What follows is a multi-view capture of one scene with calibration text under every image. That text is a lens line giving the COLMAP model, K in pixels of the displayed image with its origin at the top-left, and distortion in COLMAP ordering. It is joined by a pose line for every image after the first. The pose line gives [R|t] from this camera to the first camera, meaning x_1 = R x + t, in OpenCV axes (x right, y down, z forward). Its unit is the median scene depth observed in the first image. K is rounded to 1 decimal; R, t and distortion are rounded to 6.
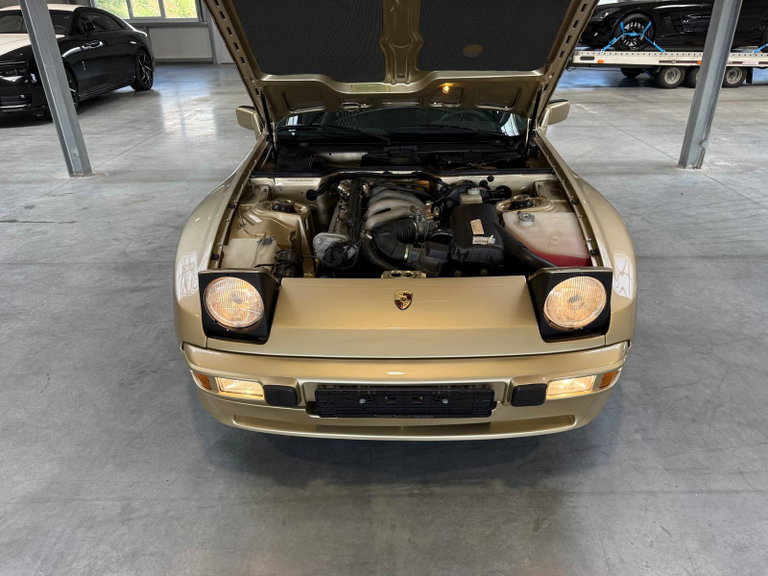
lens RADIAL K [[541.6, 0, 386.4], [0, 541.6, 284.4], [0, 0, 1]] dist [0.034038, -0.041889]
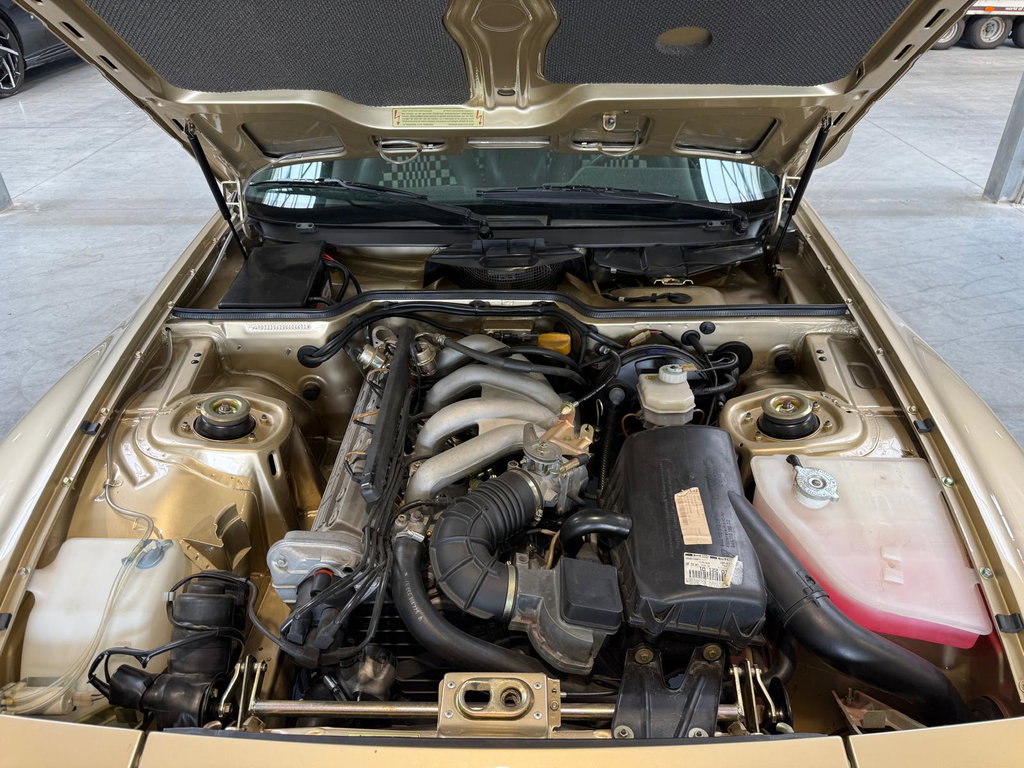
lens RADIAL K [[722.2, 0, 515.2], [0, 722.2, 379.3], [0, 0, 1]] dist [0.034038, -0.041889]
pose [[0.999988, 0.001547, 0.004595, 0.031951], [-0.001987, 0.995242, 0.097411, -0.214724], [-0.004422, -0.097419, 0.995234, 0.410946]]
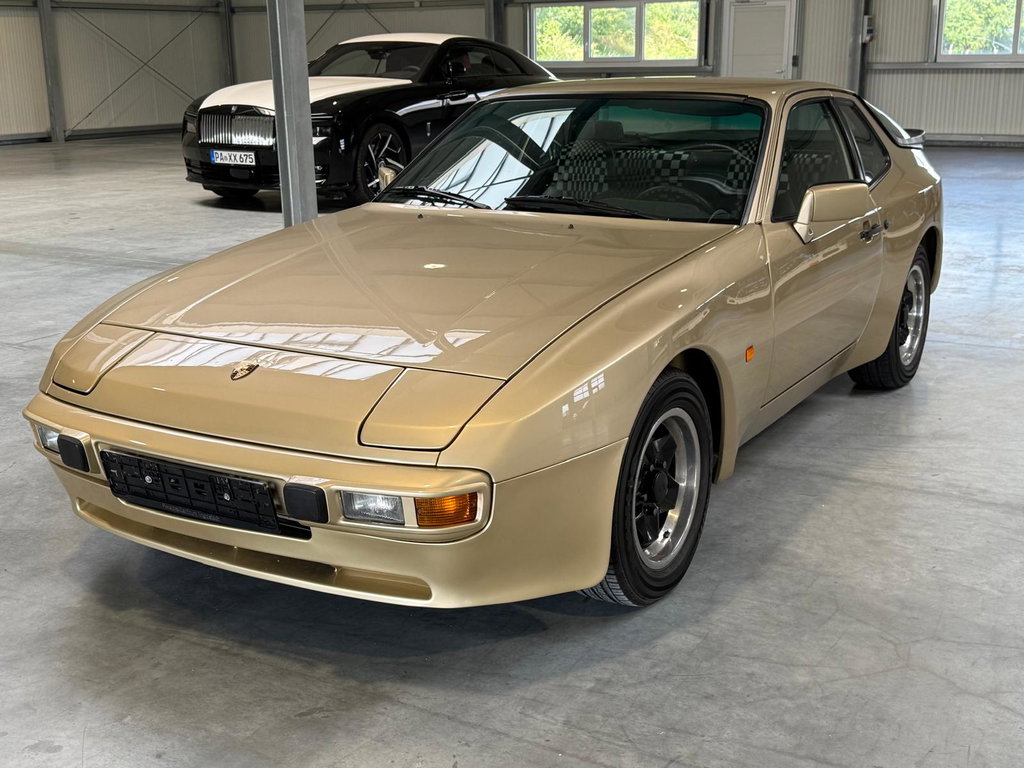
lens RADIAL K [[1207.8, 0, 512.0], [0, 1207.8, 384.0], [0, 0, 1]] dist [0.226236, -0.550622]
pose [[0.864121, 0.136821, -0.484330, 0.858034], [-0.231113, 0.962747, -0.140371, 0.146304], [0.447082, 0.233233, 0.863551, -0.228724]]
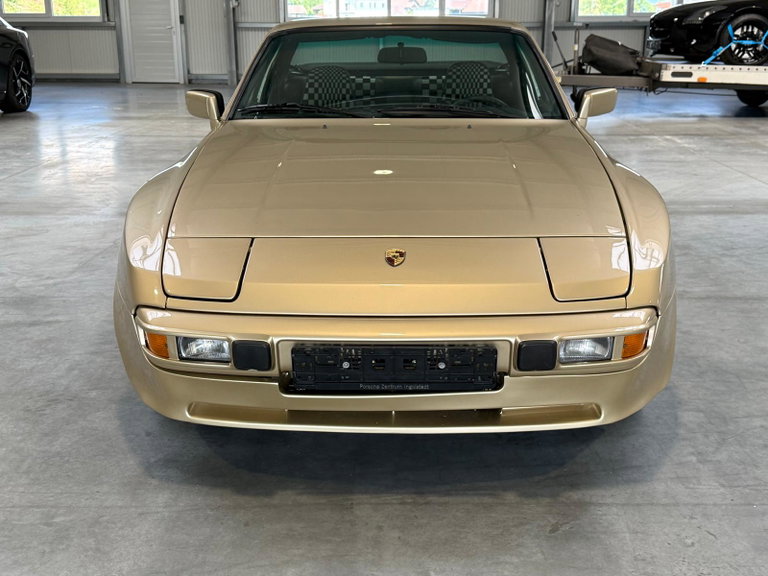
lens RADIAL K [[905.8, 0, 384.0], [0, 905.8, 288.0], [0, 0, 1]] dist [0.226236, -0.550622]
pose [[0.999894, 0.014478, 0.001801, 0.007826], [-0.013900, 0.982834, -0.183967, 0.249490], [-0.004434, 0.183923, 0.982931, -0.311988]]
